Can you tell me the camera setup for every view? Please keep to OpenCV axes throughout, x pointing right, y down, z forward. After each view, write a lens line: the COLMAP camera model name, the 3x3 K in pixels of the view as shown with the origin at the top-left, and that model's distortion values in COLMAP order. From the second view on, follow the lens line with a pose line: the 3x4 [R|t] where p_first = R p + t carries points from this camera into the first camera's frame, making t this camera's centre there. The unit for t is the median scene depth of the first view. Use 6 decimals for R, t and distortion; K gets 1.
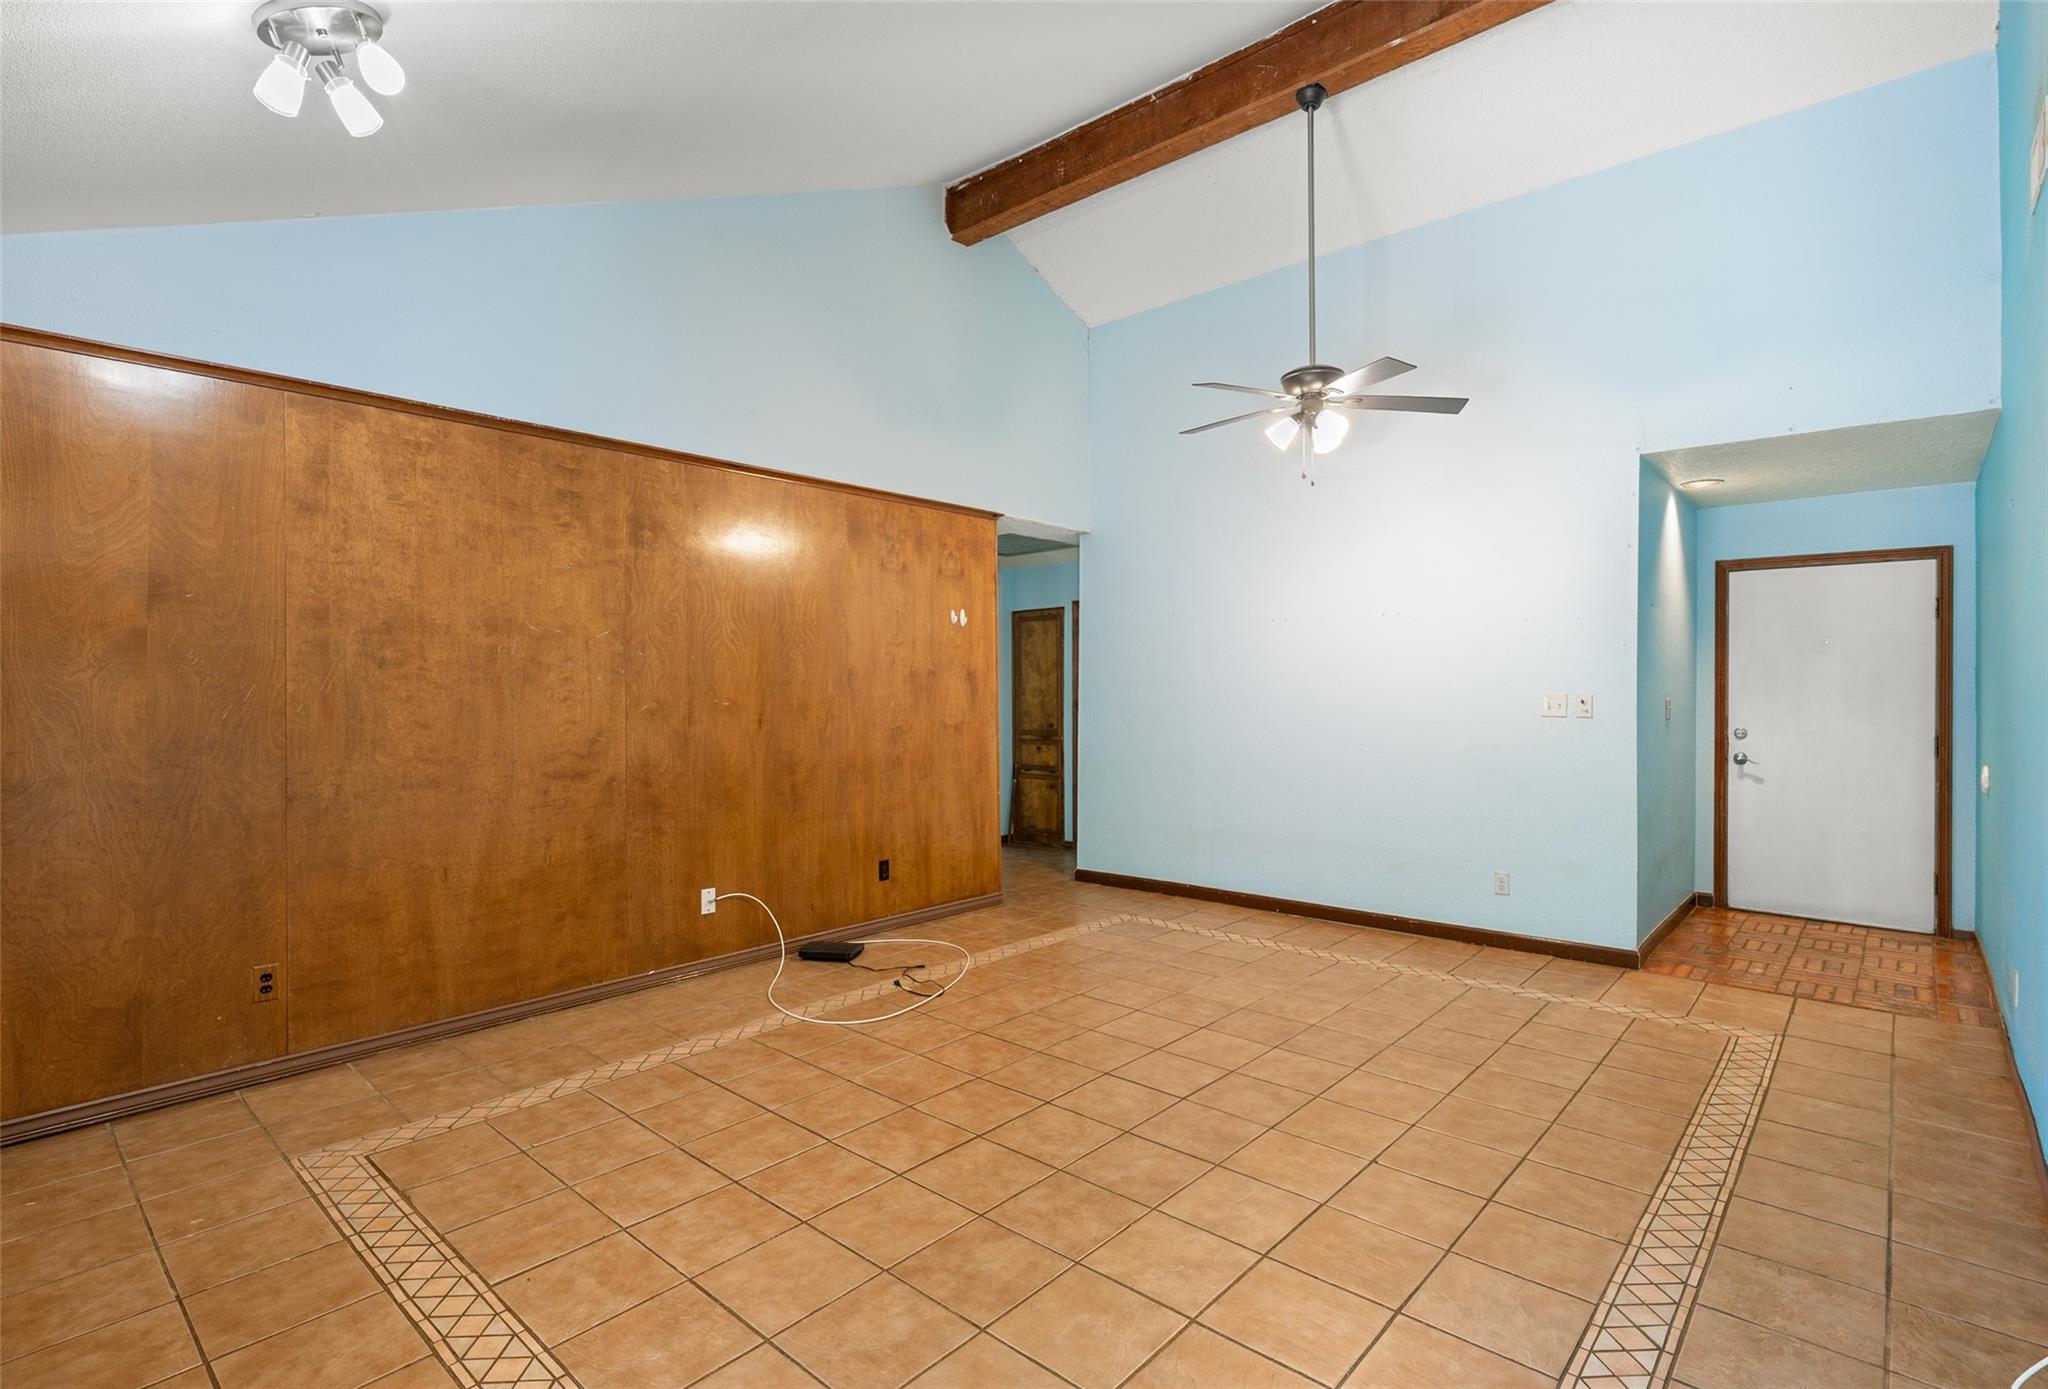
lens RADIAL K [[973.8, 0, 1024.0], [0, 973.8, 694.5], [0, 0, 1]] dist [0.000665, 0.000072]
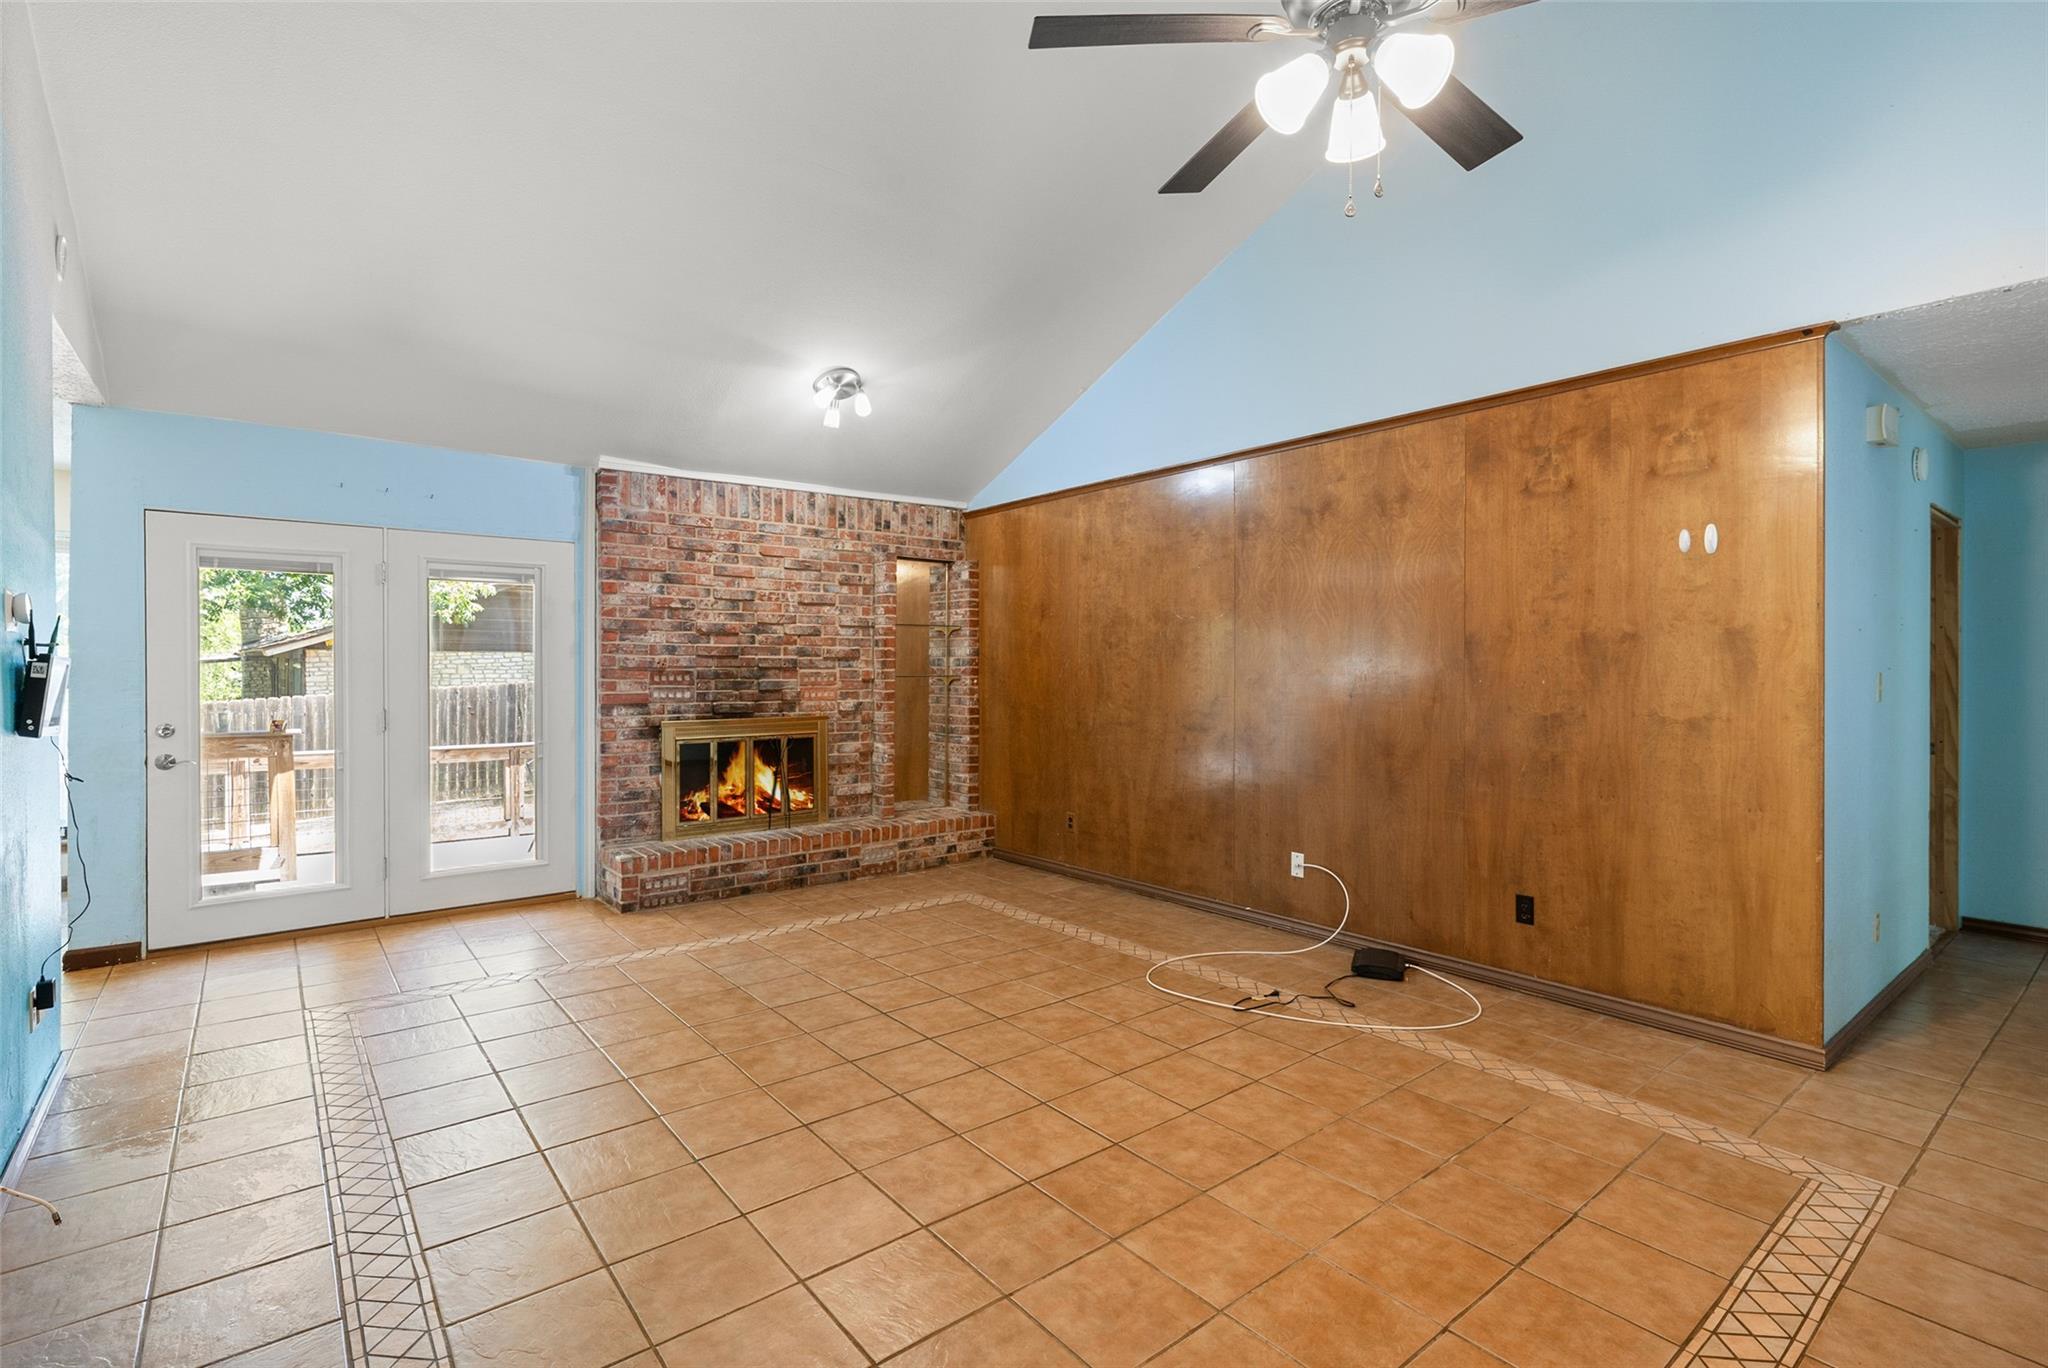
lens RADIAL K [[955.5, 0, 1025.7], [0, 955.5, 672.6], [0, 0, 1]] dist [0.000942, 0.000124]
pose [[-0.161697, 0.010453, -0.986785, 0.818874], [-0.004611, 0.999925, 0.011348, -0.004349], [0.986830, 0.006385, -0.161637, 0.984389]]
